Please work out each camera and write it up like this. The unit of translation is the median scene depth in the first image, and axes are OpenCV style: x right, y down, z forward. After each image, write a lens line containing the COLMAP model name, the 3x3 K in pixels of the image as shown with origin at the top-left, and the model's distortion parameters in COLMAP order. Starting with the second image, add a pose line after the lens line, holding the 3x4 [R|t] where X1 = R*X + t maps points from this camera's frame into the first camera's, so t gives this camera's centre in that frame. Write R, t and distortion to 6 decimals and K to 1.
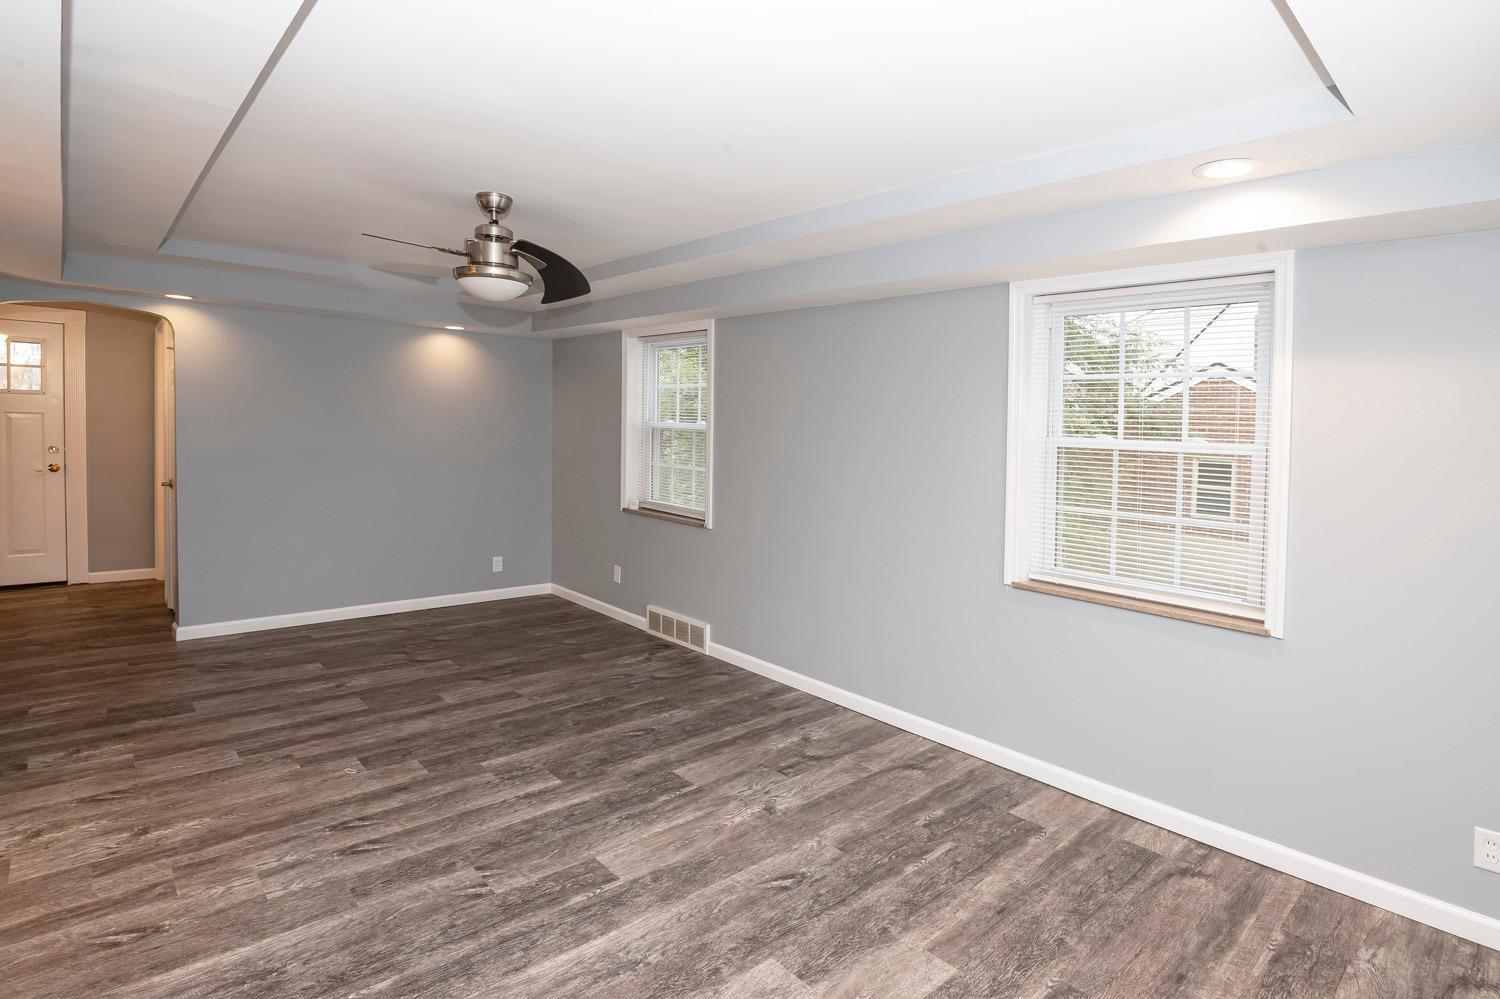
lens RADIAL K [[763.4, 0, 754.6], [0, 763.4, 497.9], [0, 0, 1]] dist [-0.018723, 0.000122]
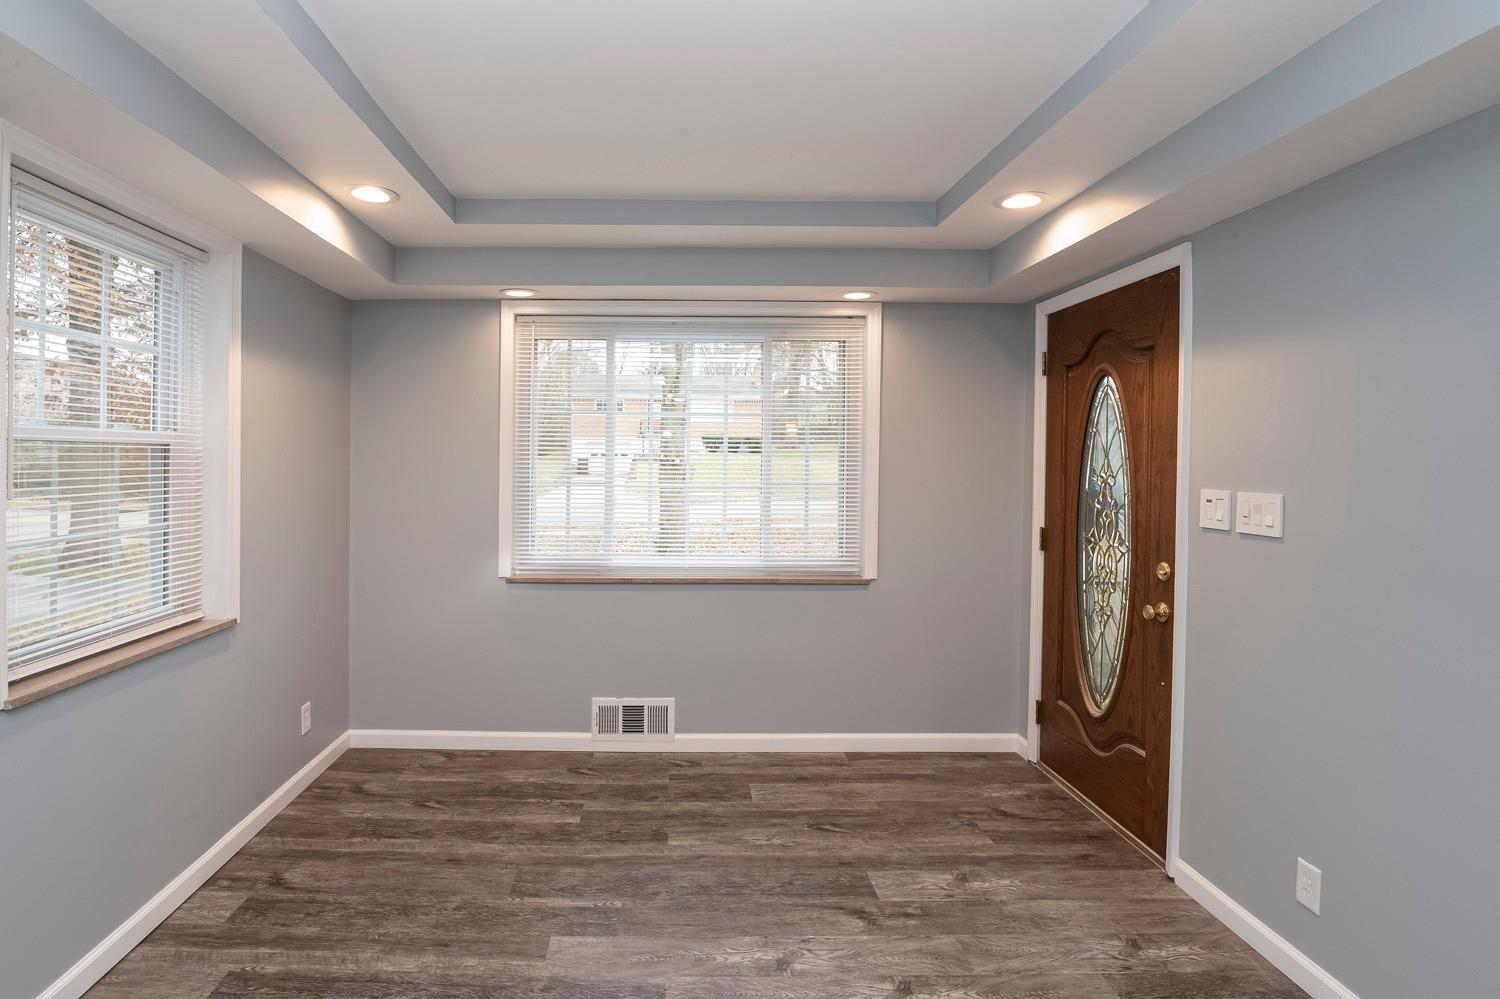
lens RADIAL K [[763.4, 0, 753.6], [0, 763.4, 494.8], [0, 0, 1]] dist [-0.018723, 0.000122]
pose [[-0.818581, -0.063250, 0.570898, -0.506775], [0.007590, 0.992641, 0.120859, -0.131508], [-0.574341, 0.103266, -0.812077, 1.499232]]
